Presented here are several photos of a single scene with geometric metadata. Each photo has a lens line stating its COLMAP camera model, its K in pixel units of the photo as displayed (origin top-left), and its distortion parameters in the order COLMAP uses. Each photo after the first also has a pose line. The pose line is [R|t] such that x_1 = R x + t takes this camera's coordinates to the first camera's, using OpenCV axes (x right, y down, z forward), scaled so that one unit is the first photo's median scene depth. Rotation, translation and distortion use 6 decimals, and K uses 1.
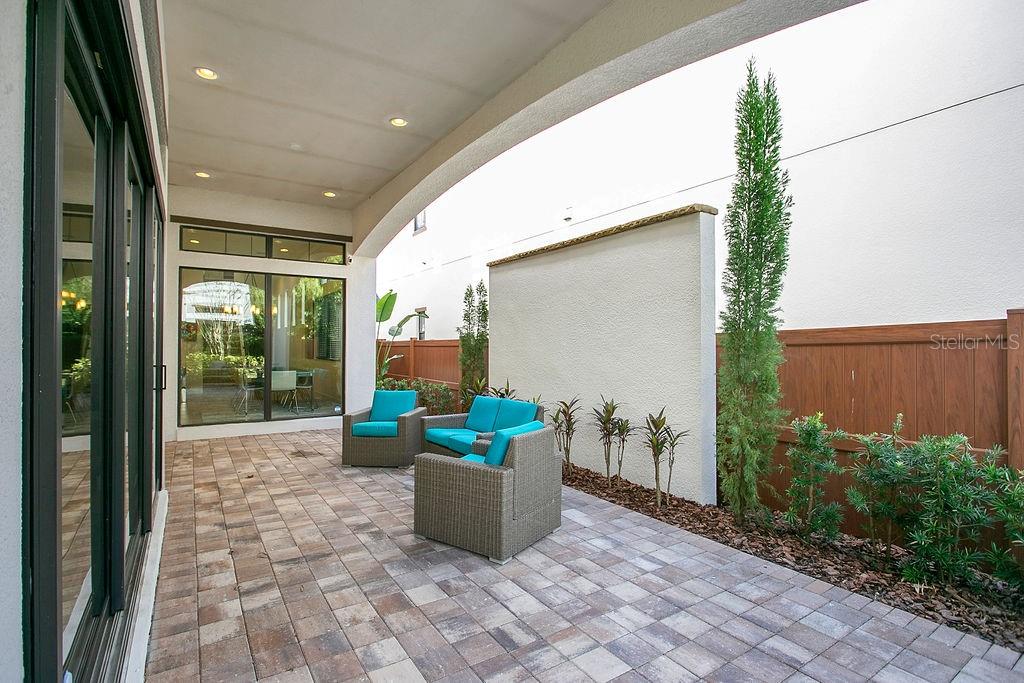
lens RADIAL K [[495.5, 0, 512.0], [0, 495.5, 341.5], [0, 0, 1]] dist [-0.010247, 0.000050]
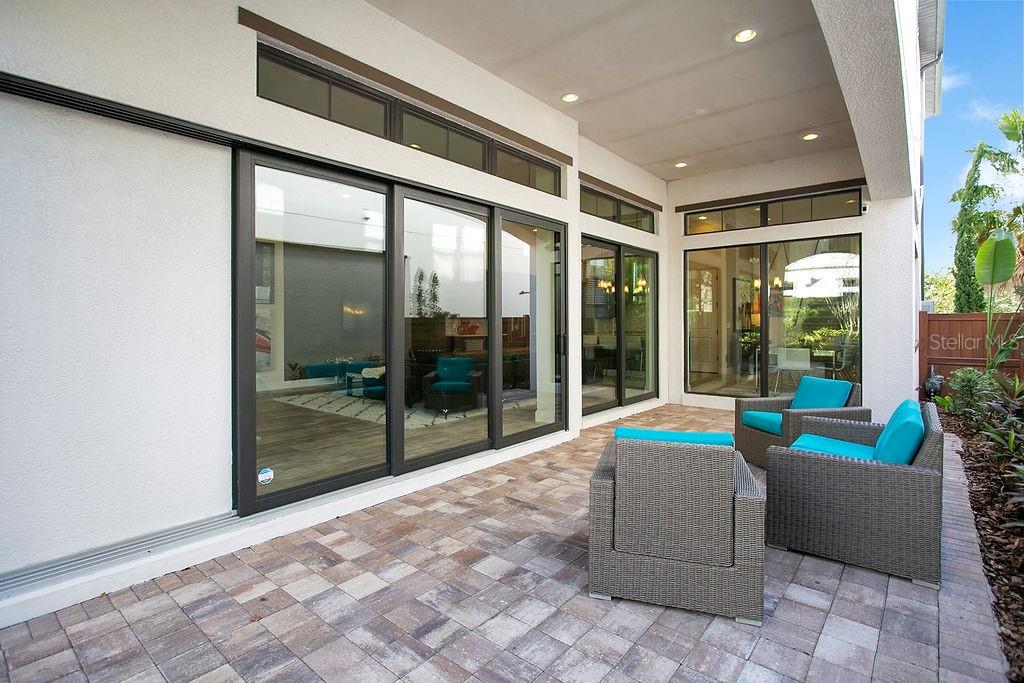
lens RADIAL K [[498.7, 0, 503.1], [0, 498.7, 323.4], [0, 0, 1]] dist [-0.004848, -0.000809]
pose [[0.271925, -0.000445, -0.962318, 0.577446], [0.011397, 0.999931, 0.002758, 0.012897], [0.962251, -0.011718, 0.271911, 0.542731]]
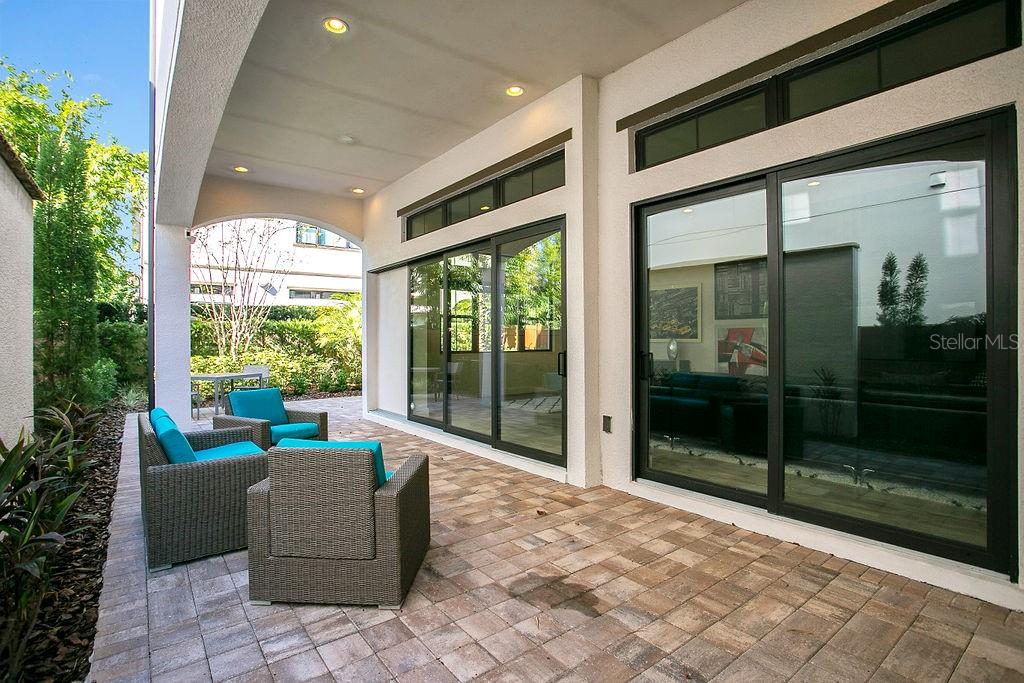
lens RADIAL K [[493.1, 0, 512.0], [0, 493.1, 341.5], [0, 0, 1]] dist [-0.096863, 0.039880]
pose [[-0.996874, 0.000709, -0.079002, -0.577675], [0.001115, 0.999986, -0.005089, 0.034058], [0.078997, -0.005161, -0.996861, 2.289626]]
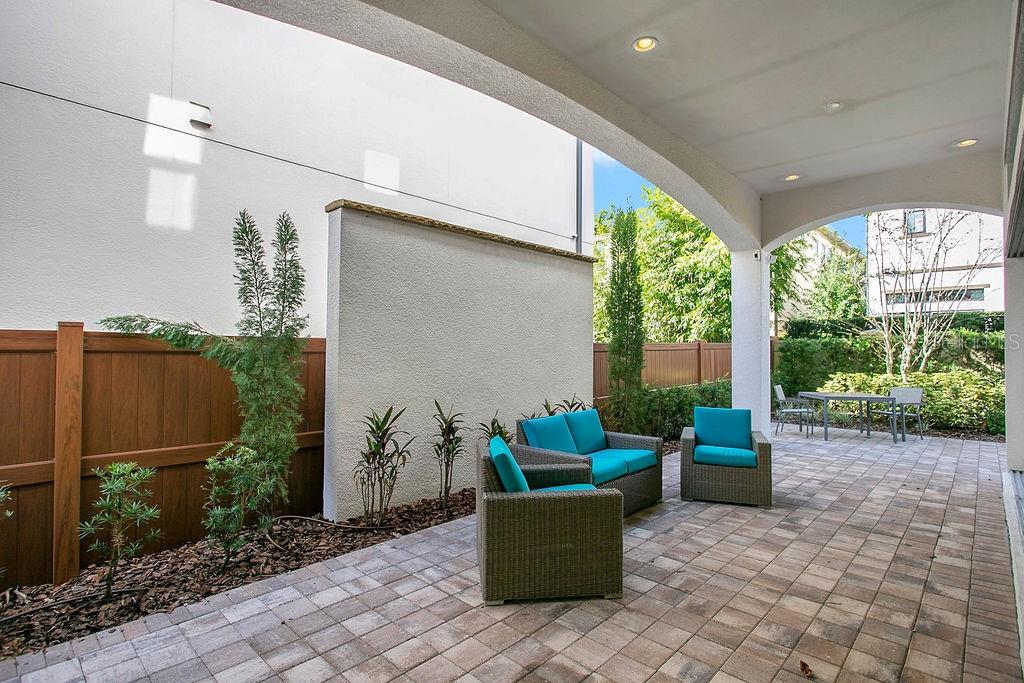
lens RADIAL K [[497.7, 0, 512.0], [0, 497.7, 341.5], [0, 0, 1]] dist [-0.005169, -0.001668]
pose [[-0.222912, 0.015094, 0.974722, -1.187803], [-0.015643, 0.999696, -0.019059, 0.010012], [-0.974713, -0.019496, -0.222608, 1.794511]]
